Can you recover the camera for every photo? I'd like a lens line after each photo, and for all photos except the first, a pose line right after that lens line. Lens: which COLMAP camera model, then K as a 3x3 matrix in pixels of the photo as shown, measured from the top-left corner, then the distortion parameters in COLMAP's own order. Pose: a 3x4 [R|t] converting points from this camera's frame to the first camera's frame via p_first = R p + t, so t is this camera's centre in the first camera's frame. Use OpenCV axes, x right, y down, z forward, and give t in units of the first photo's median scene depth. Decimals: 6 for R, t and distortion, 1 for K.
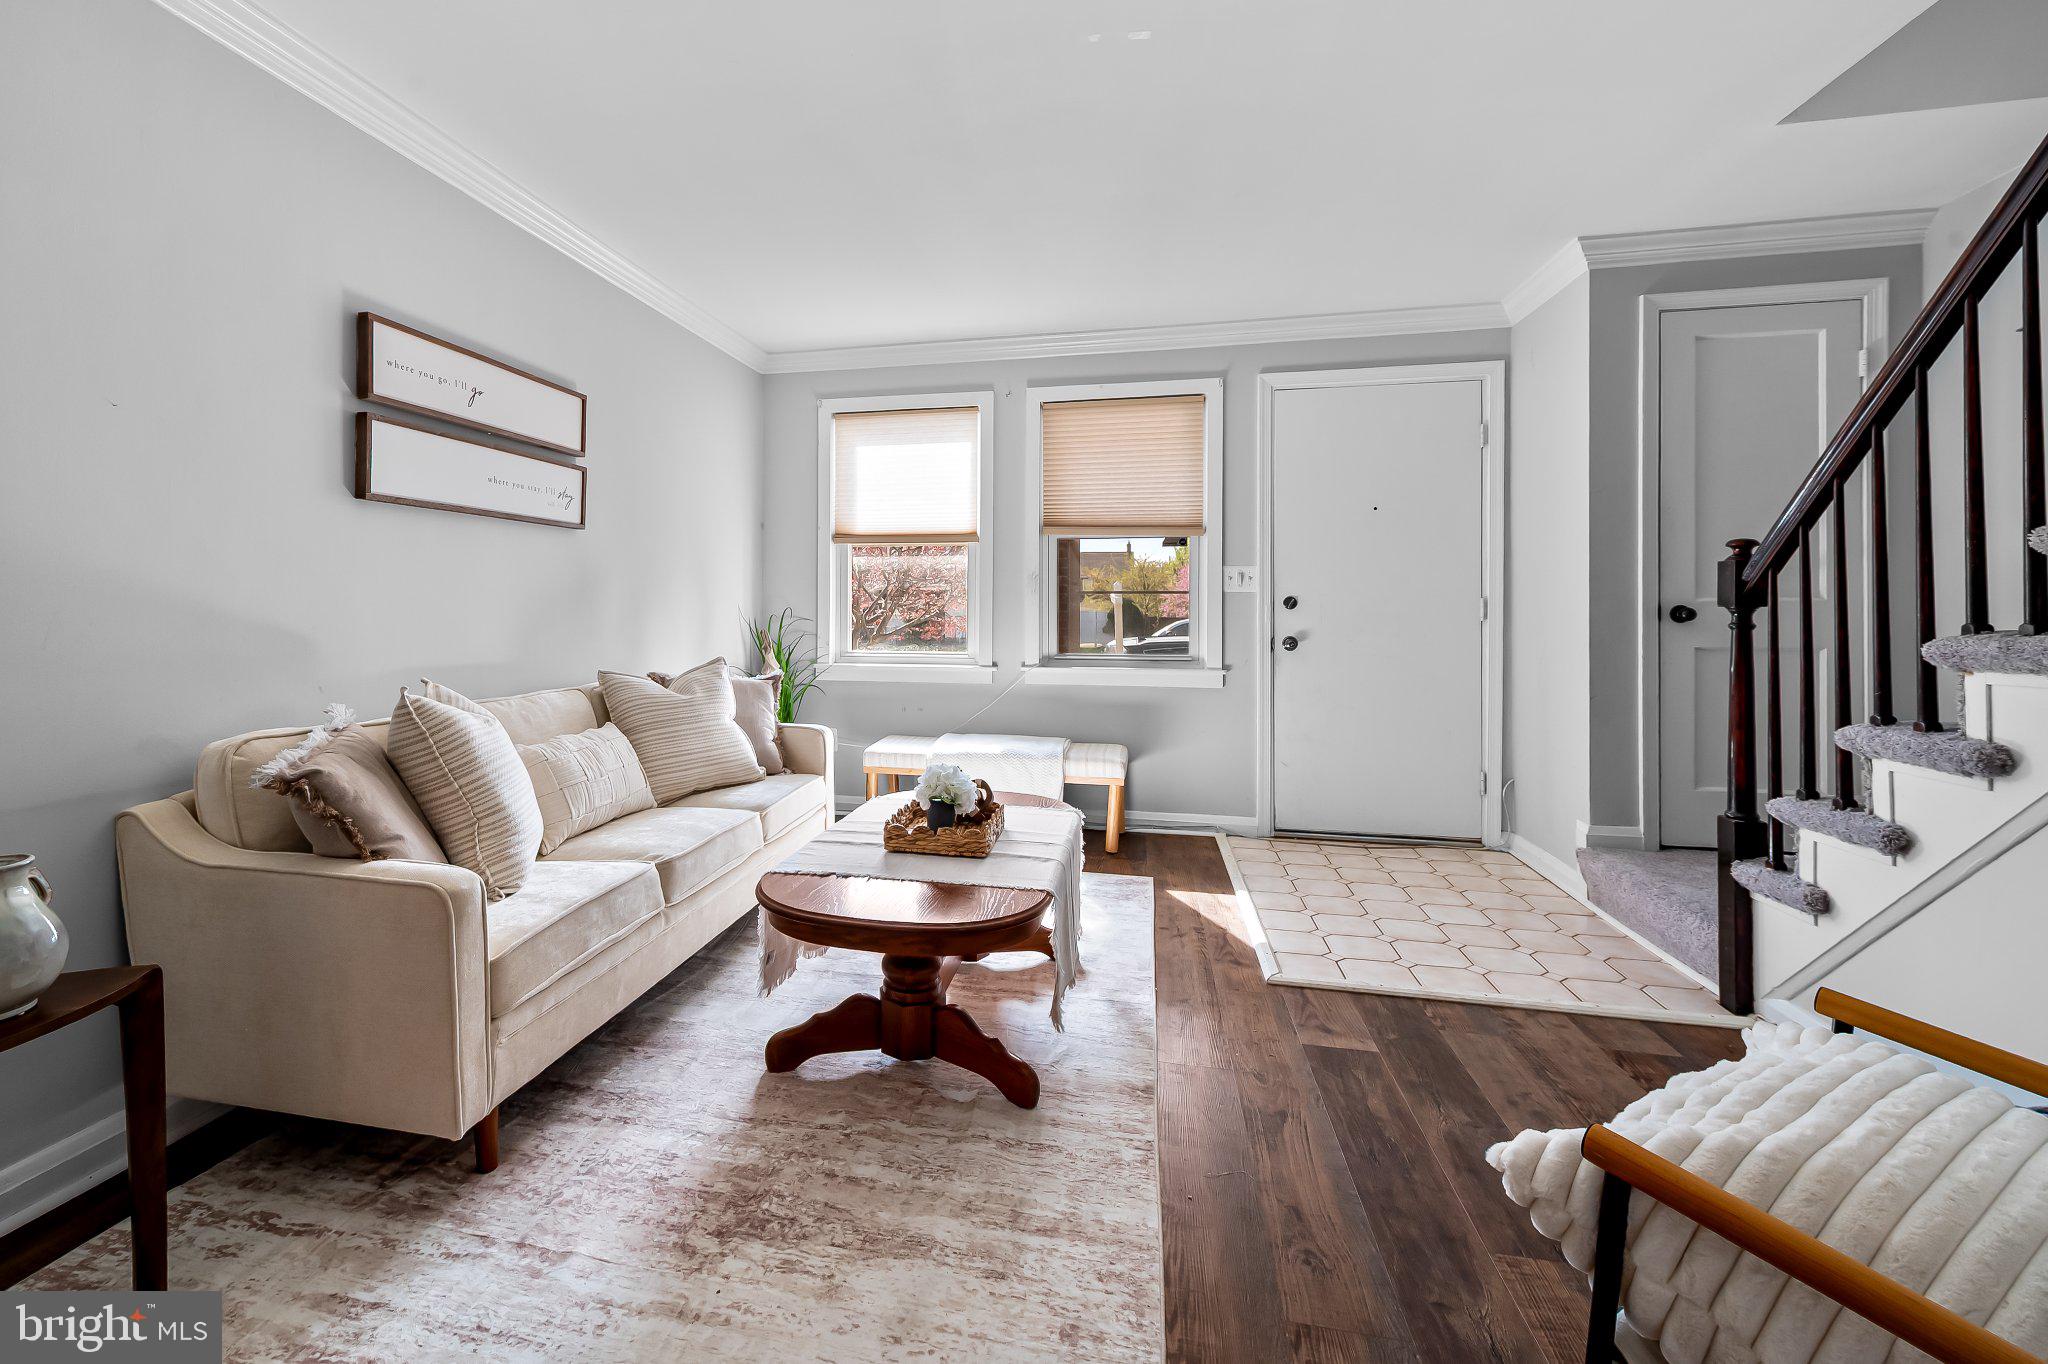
lens RADIAL K [[874.5, 0, 938.5], [0, 874.5, 603.0], [0, 0, 1]] dist [0.008010, -0.000546]
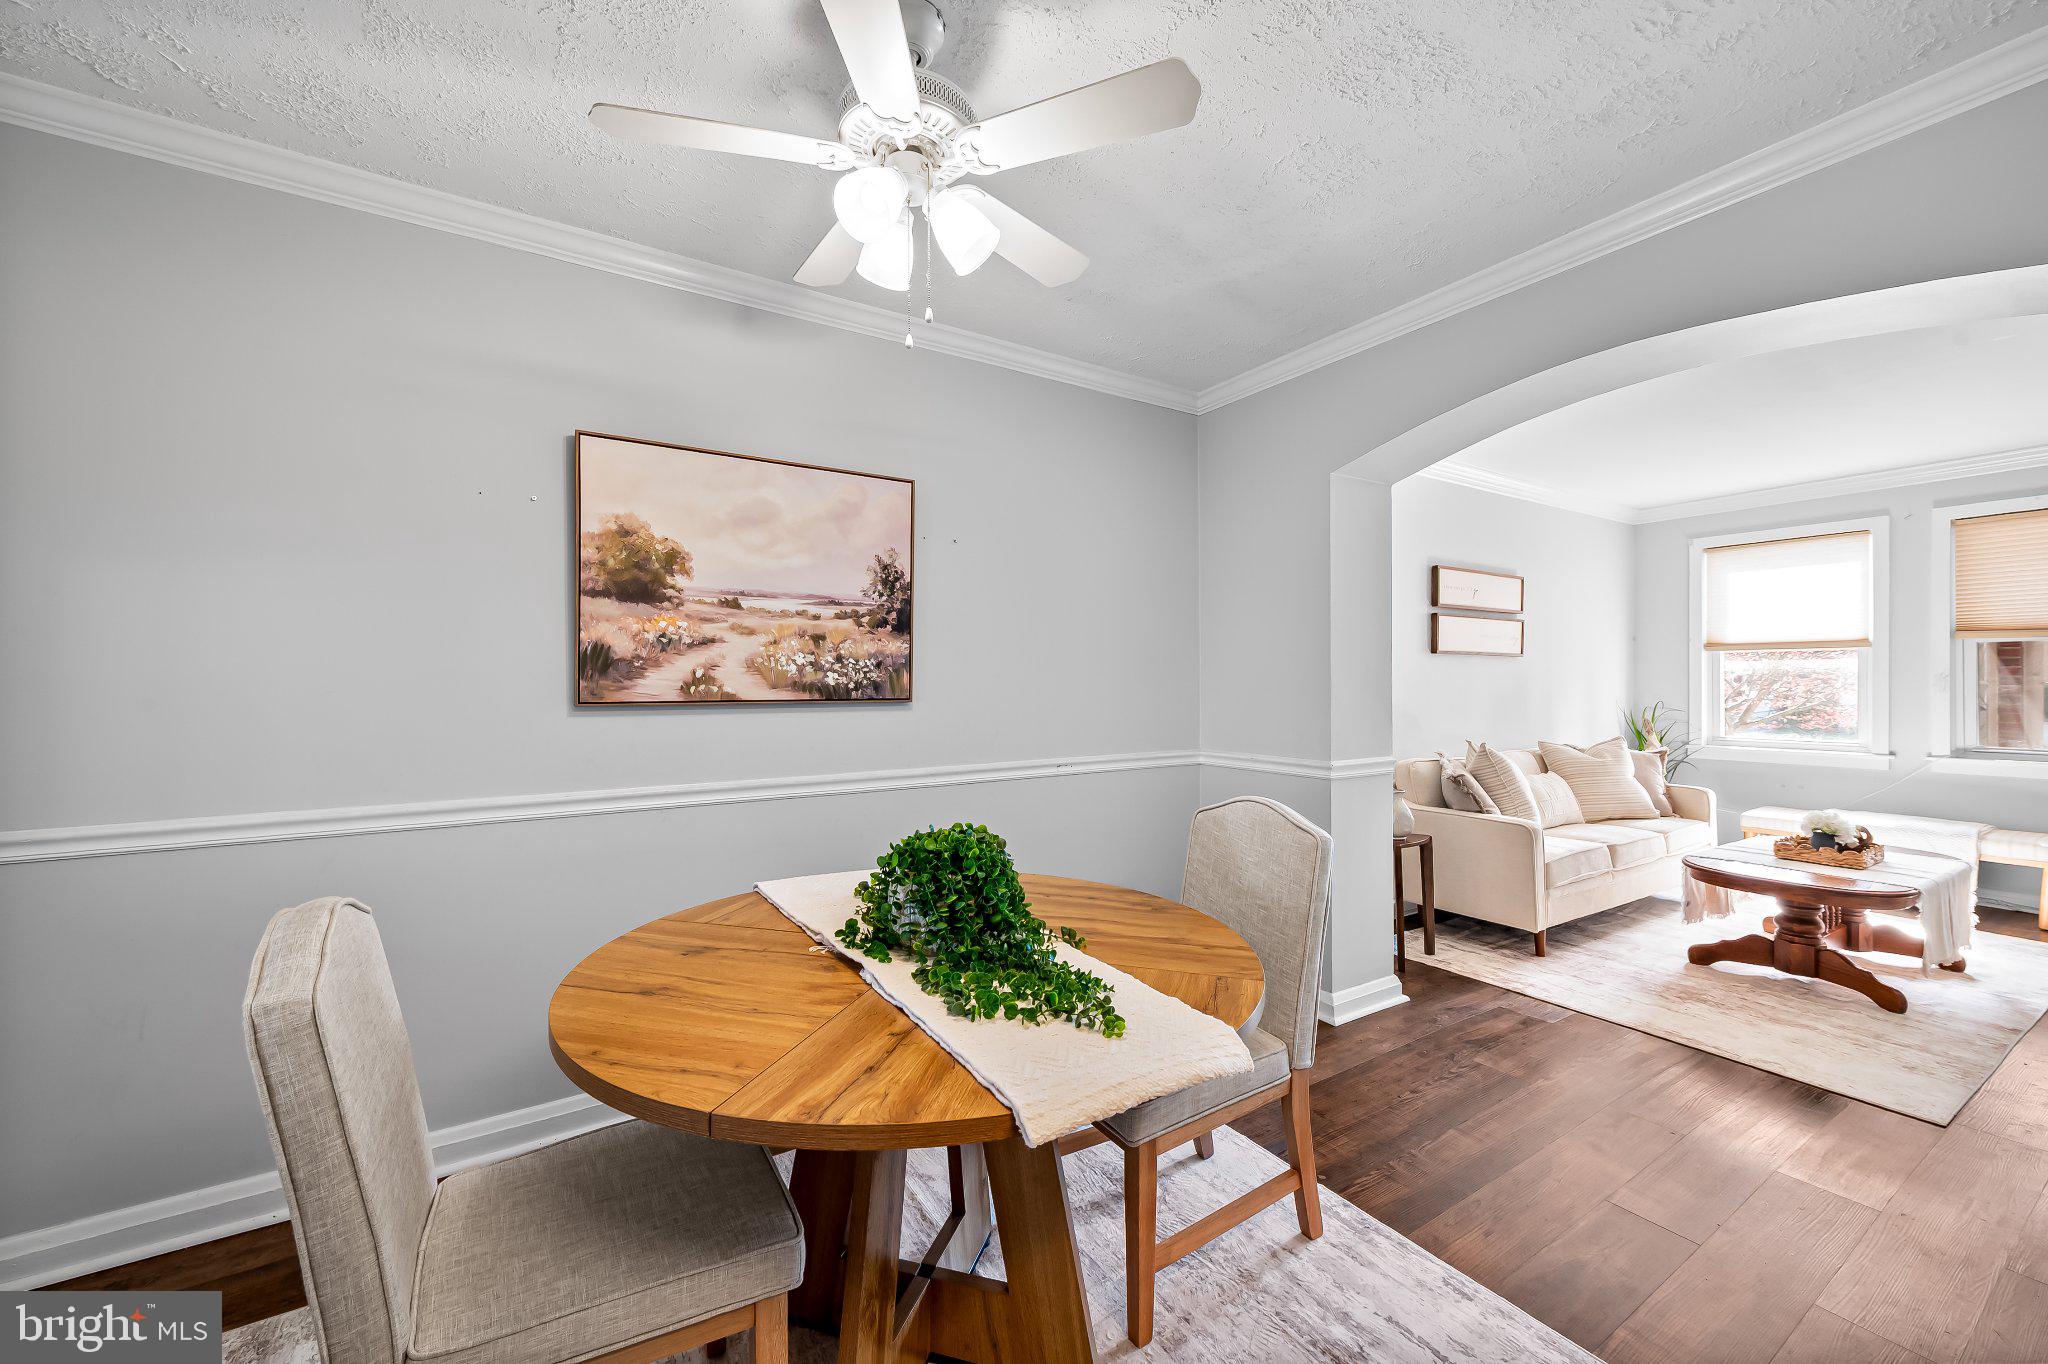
lens RADIAL K [[804.4, 0, 1025.7], [0, 804.4, 683.2], [0, 0, 1]] dist [0.003975, -0.000075]
pose [[0.709474, -0.003416, -0.704724, 0.010361], [0.004355, 0.999990, -0.000462, -0.050725], [0.704718, -0.002741, 0.709482, -1.067204]]
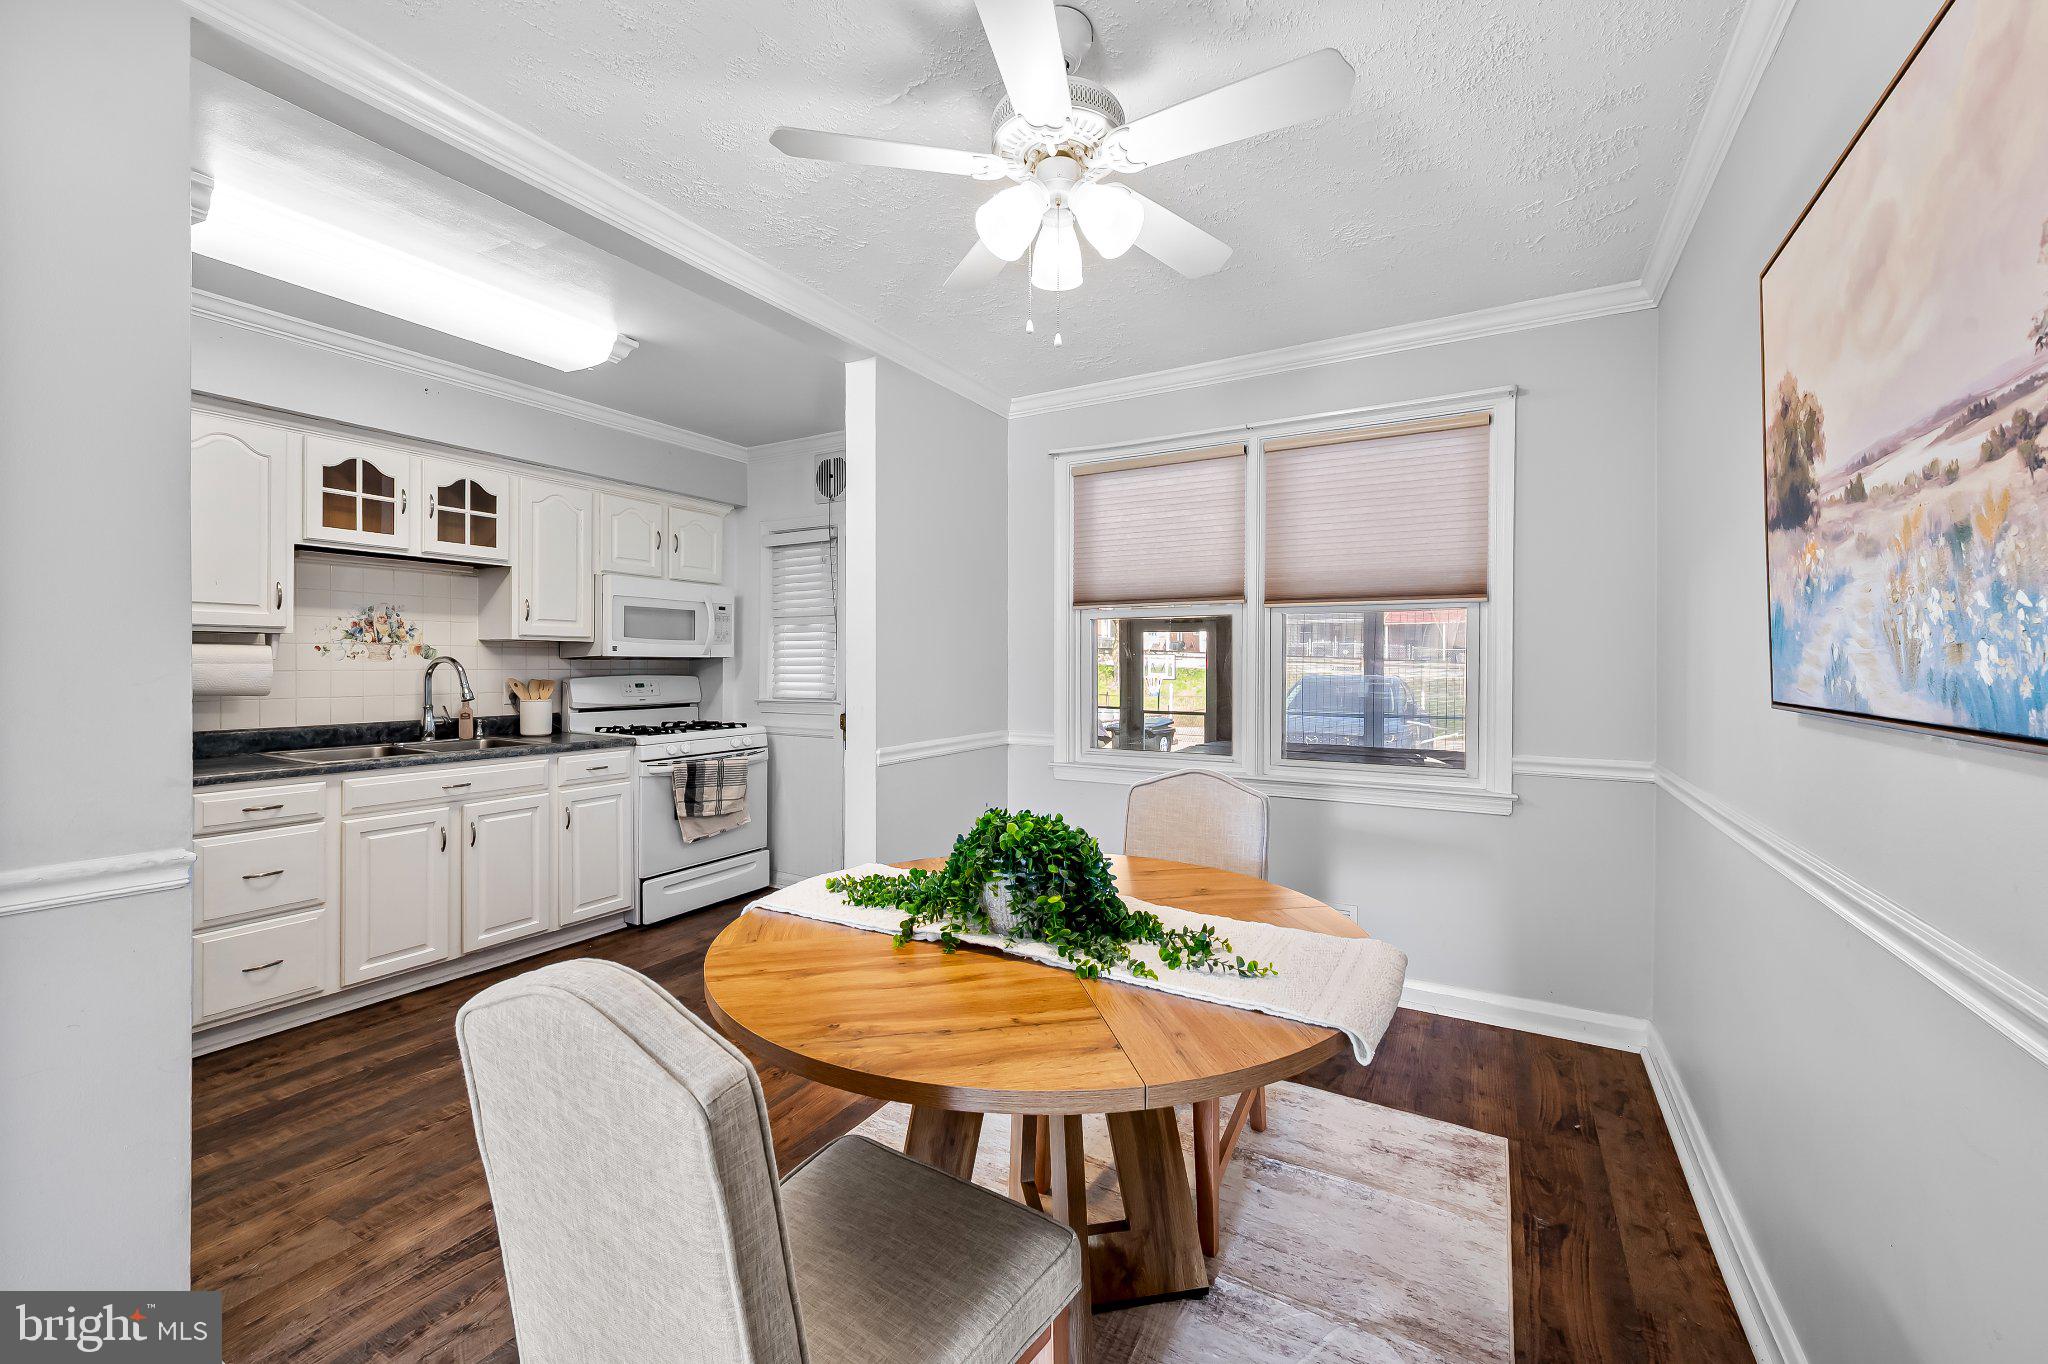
lens RADIAL K [[815.1, 0, 1033.9], [0, 815.1, 654.0], [0, 0, 1]] dist [0.008540, -0.000192]
pose [[-0.957477, -0.000915, 0.288507, -0.686660], [-0.004141, 0.999936, -0.010572, -0.057358], [-0.288479, -0.011317, -0.957419, -0.017753]]
